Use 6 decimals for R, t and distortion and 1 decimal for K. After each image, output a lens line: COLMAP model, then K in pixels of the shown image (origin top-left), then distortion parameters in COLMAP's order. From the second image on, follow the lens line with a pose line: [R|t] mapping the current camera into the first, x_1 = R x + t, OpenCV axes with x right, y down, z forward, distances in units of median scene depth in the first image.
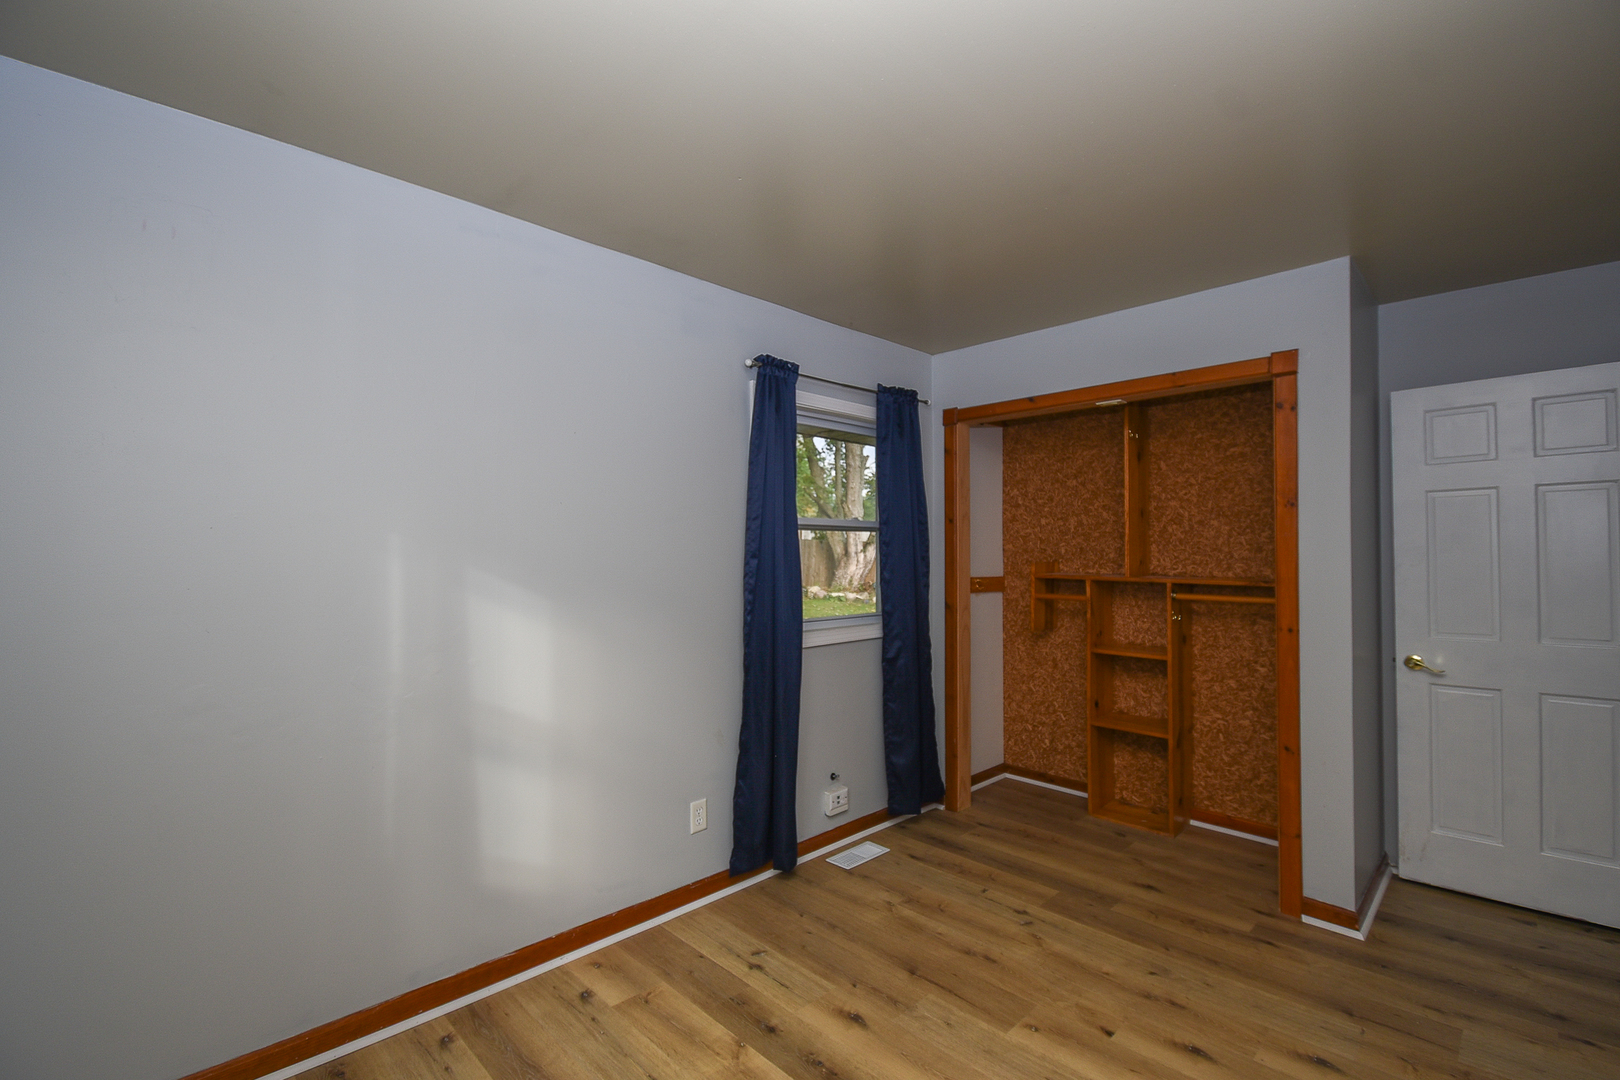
lens RADIAL K [[710.2, 0, 817.2], [0, 710.2, 544.5], [0, 0, 1]] dist [0.032713, -0.028147]
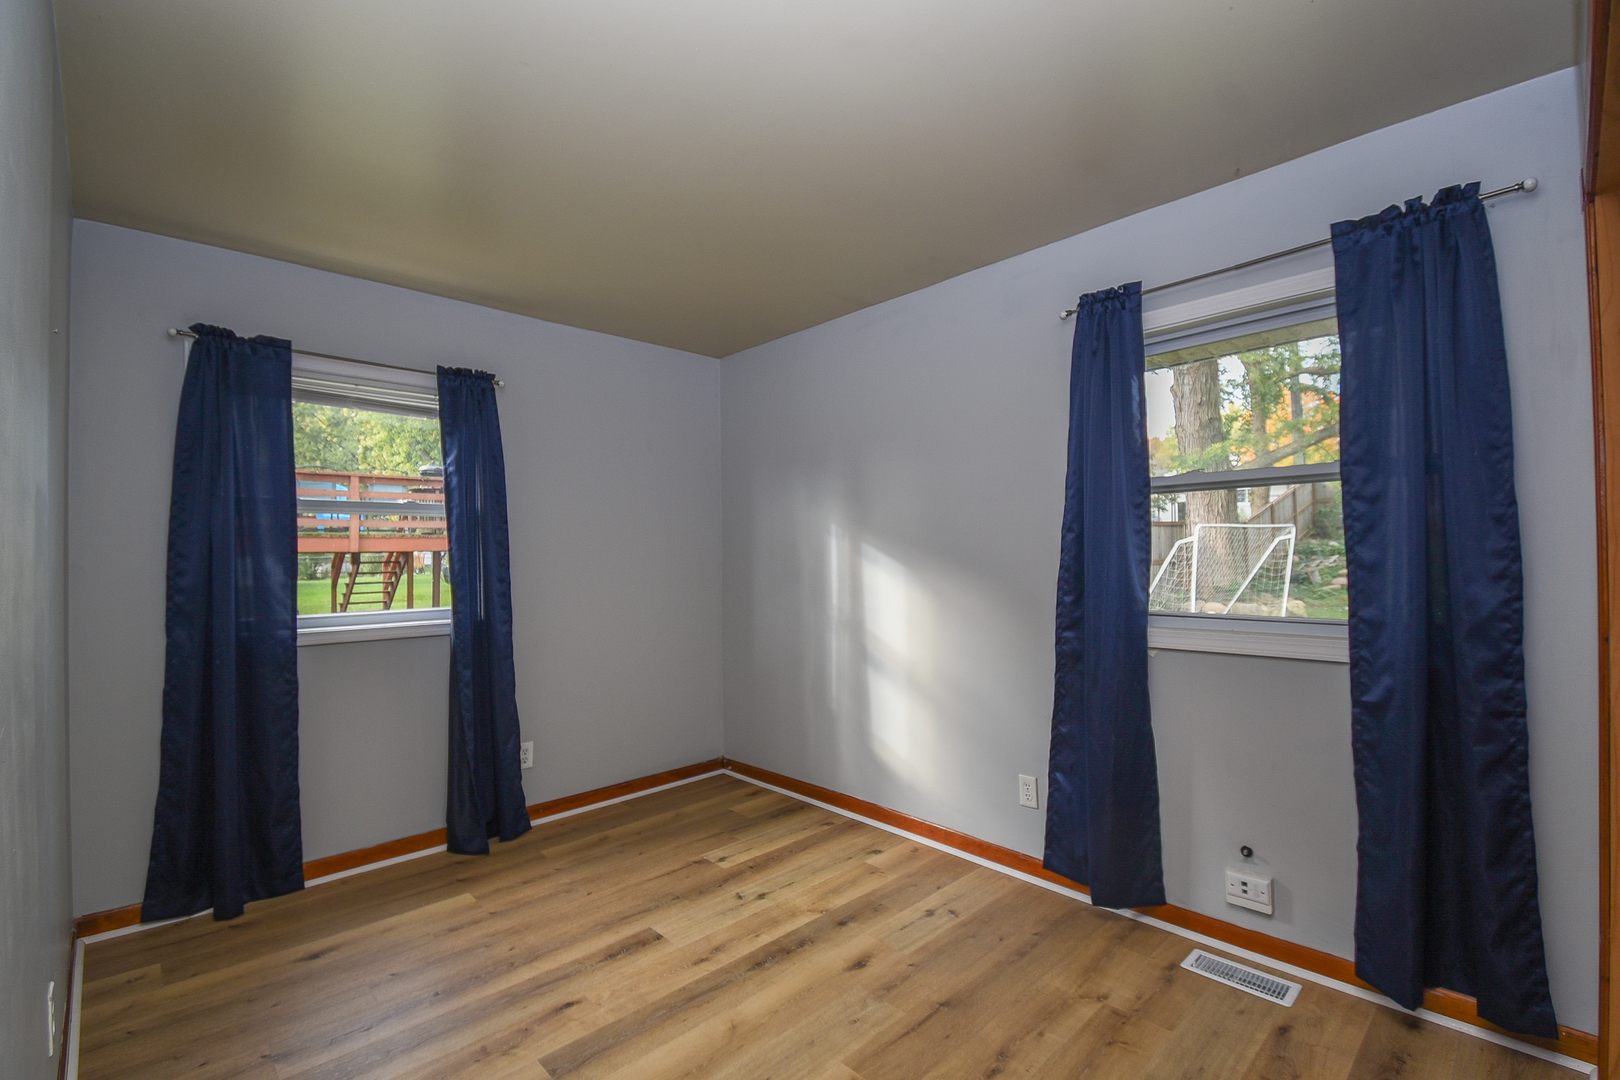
lens RADIAL K [[710.2, 0, 817.2], [0, 710.2, 544.5], [0, 0, 1]] dist [0.032713, -0.028147]
pose [[-0.016759, -0.011872, -0.999789, 0.912332], [0.030955, 0.999444, -0.012387, 0.039766], [0.999380, -0.031156, -0.016382, 0.789630]]
